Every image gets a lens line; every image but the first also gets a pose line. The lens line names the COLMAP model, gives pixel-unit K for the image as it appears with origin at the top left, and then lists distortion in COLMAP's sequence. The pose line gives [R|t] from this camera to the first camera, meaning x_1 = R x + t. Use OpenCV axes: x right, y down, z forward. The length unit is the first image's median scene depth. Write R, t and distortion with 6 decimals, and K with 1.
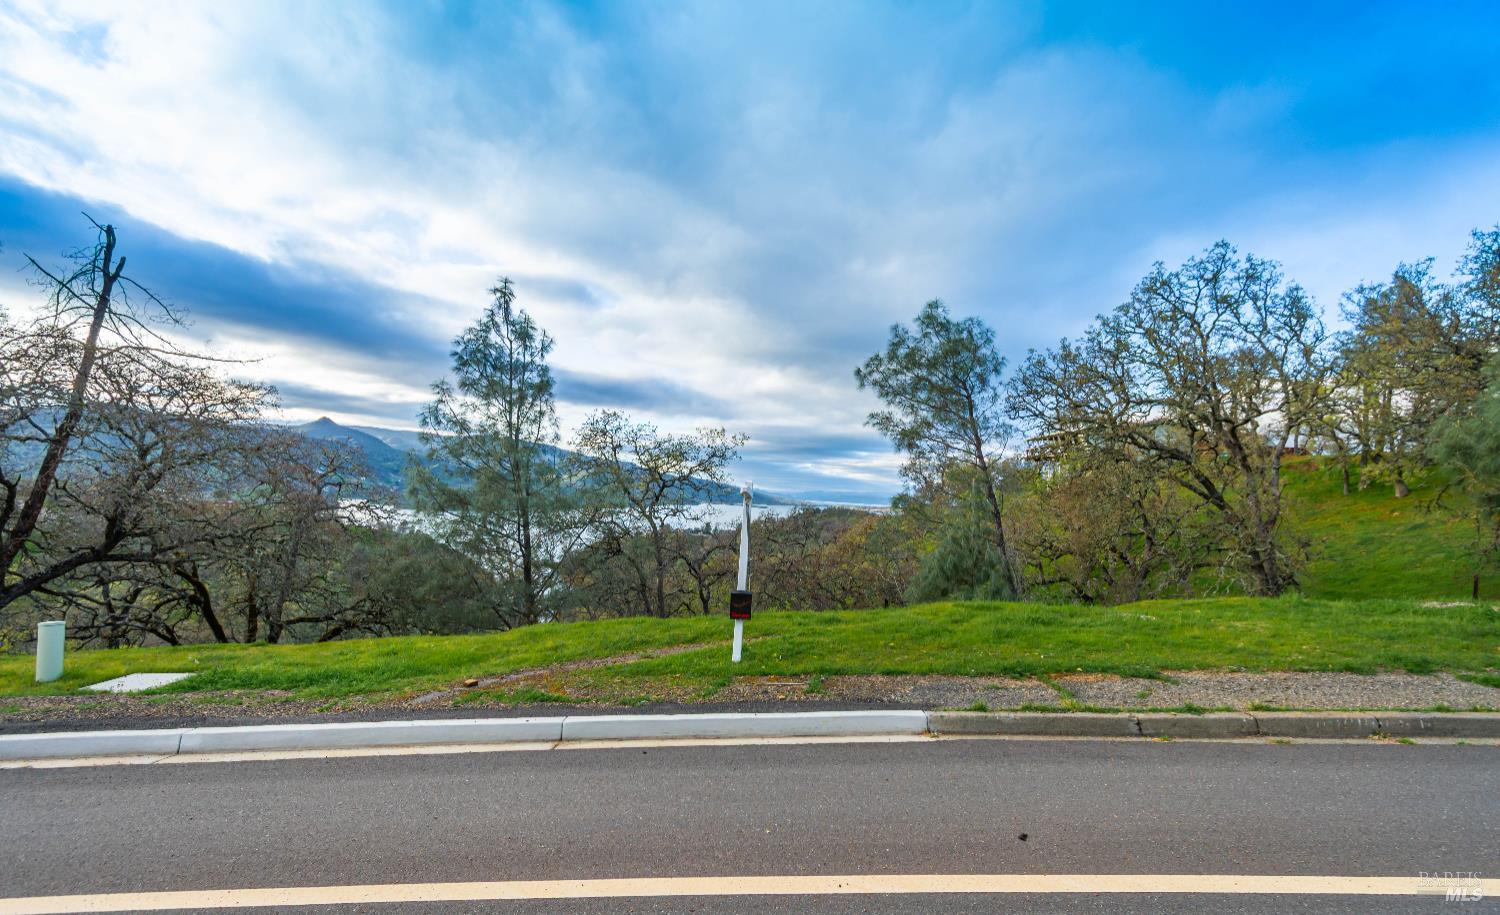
lens RADIAL K [[713.5, 0, 750.0], [0, 713.5, 457.5], [0, 0, 1]] dist [0.004846, 0.000247]
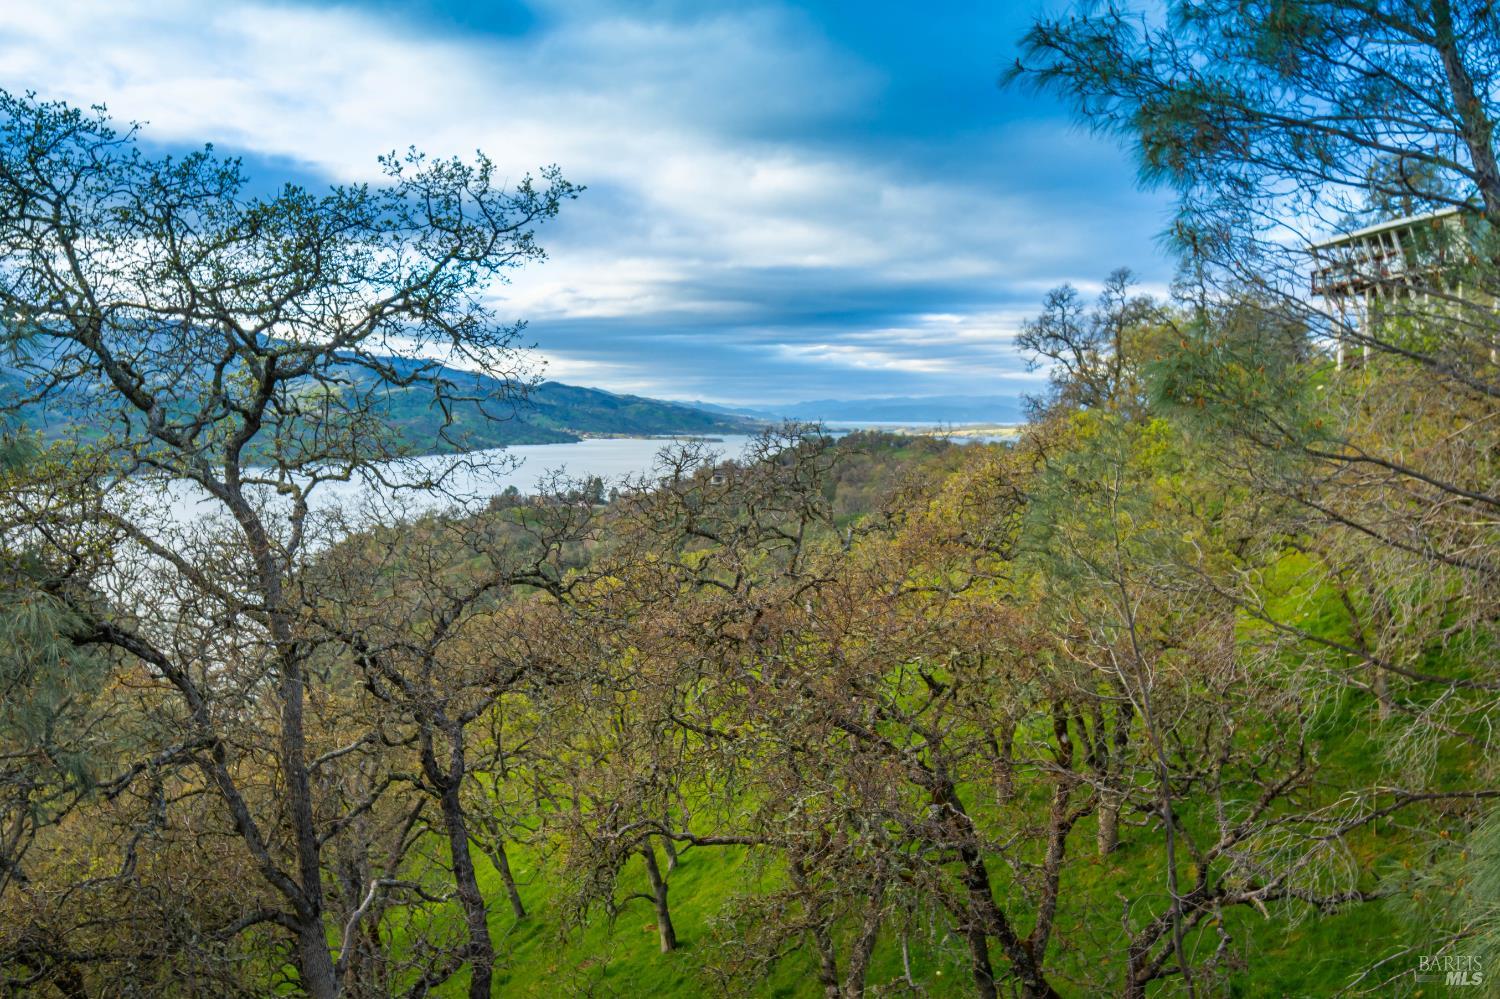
lens RADIAL K [[1382.9, 0, 750.0], [0, 1382.9, 499.5], [0, 0, 1]] dist [0.000764, 0.006692]
pose [[0.997956, -0.053292, 0.035277, 0.039122], [0.049020, 0.992440, 0.112520, 0.032037], [-0.041007, -0.110560, 0.993023, 0.402596]]
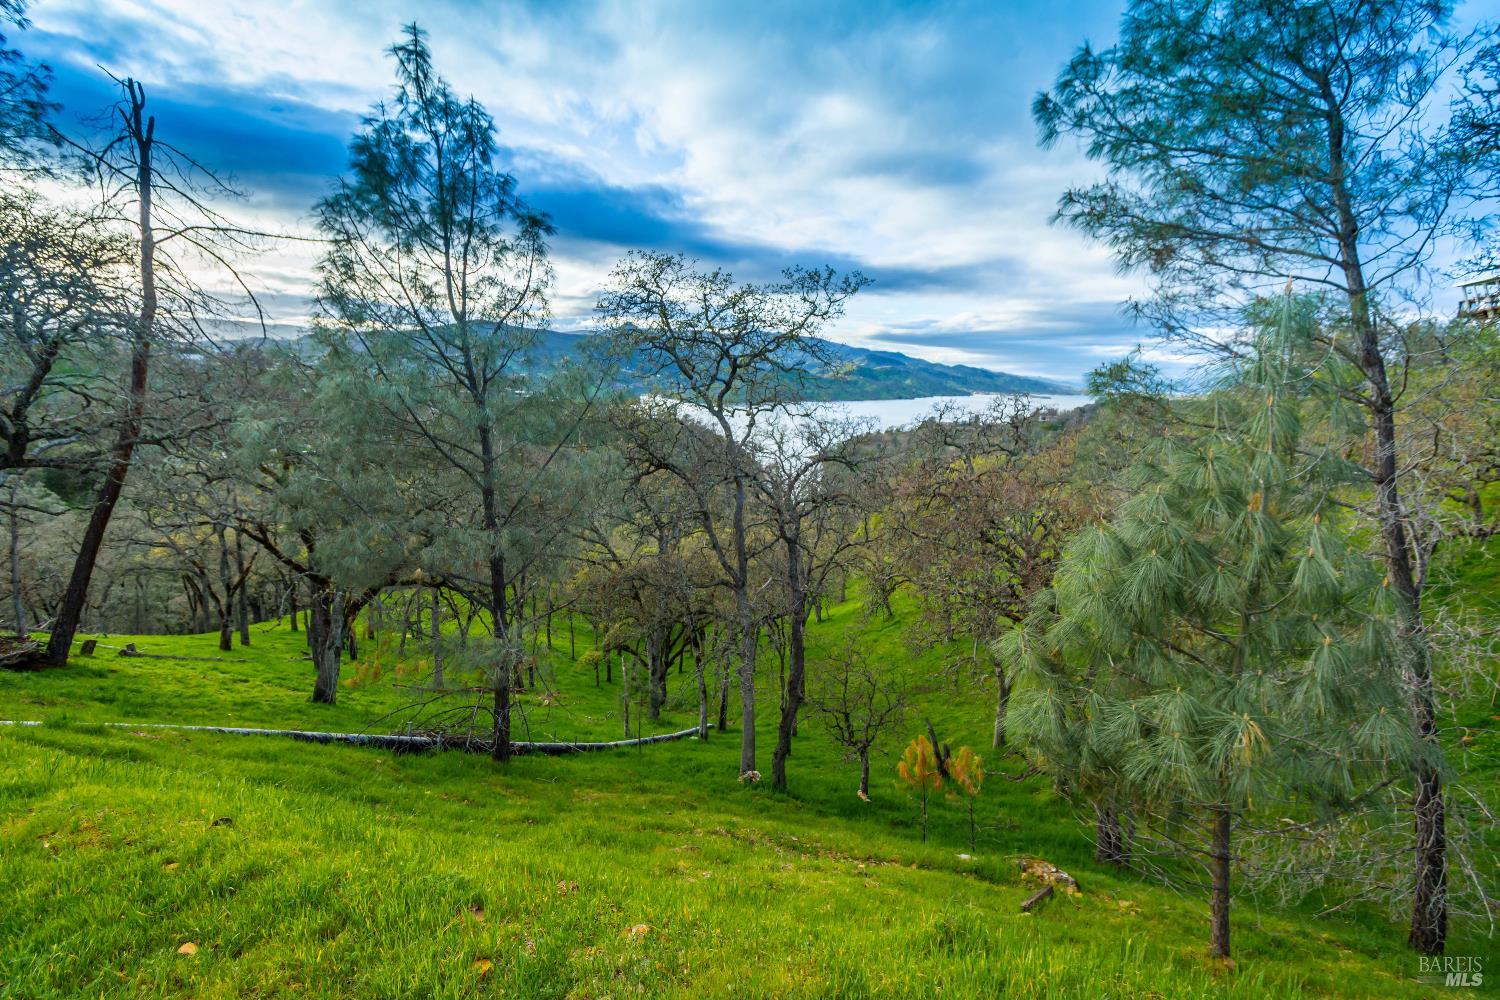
lens RADIAL K [[657.3, 0, 750.0], [0, 657.3, 500.0], [0, 0, 1]] dist [0.018852, 0.000001]
pose [[0.912849, 0.052177, -0.404950, 0.129968], [0.037921, 0.976680, 0.211325, 0.028297], [0.406533, -0.208264, 0.889583, 0.378700]]
